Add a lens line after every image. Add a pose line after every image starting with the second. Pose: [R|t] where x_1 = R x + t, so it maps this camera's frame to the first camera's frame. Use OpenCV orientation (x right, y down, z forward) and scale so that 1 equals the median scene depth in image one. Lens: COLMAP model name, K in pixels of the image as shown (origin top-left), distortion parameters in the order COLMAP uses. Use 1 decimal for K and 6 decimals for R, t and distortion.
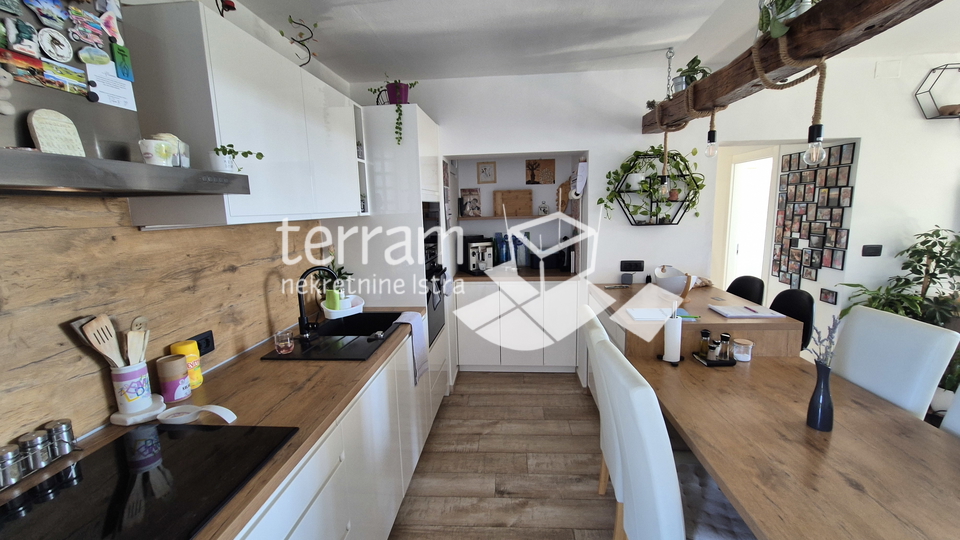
lens RADIAL K [[395.5, 0, 489.5], [0, 395.5, 270.0], [0, 0, 1]] dist [-0.000421, -0.000017]
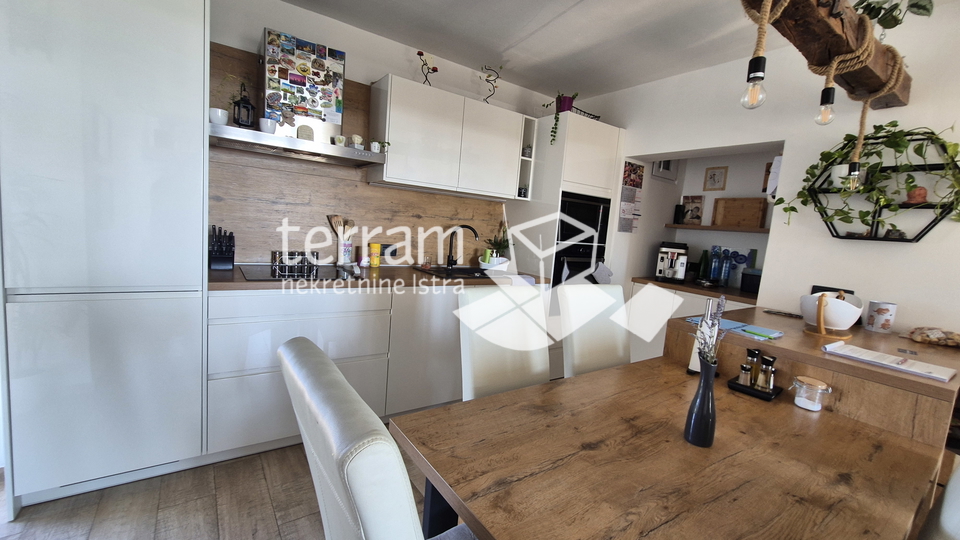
lens RADIAL K [[396.0, 0, 480.9], [0, 396.0, 265.5], [0, 0, 1]] dist [-0.001896, 0.000275]
pose [[0.631989, 0.158144, -0.758670, 0.576839], [-0.220027, 0.975288, 0.020010, 0.072837], [0.743087, 0.154282, 0.651168, 0.065769]]
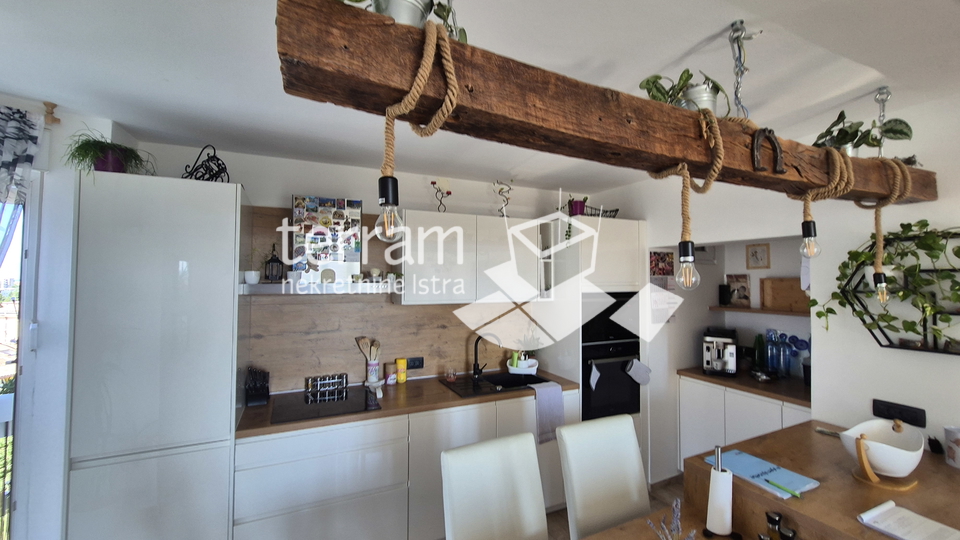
lens RADIAL K [[396.0, 0, 480.9], [0, 396.0, 265.5], [0, 0, 1]] dist [-0.001896, 0.000275]
pose [[0.504775, -0.007222, -0.863221, 0.656420], [-0.152946, 0.983397, -0.097664, -0.084019], [0.849594, 0.181324, 0.495290, 0.128050]]
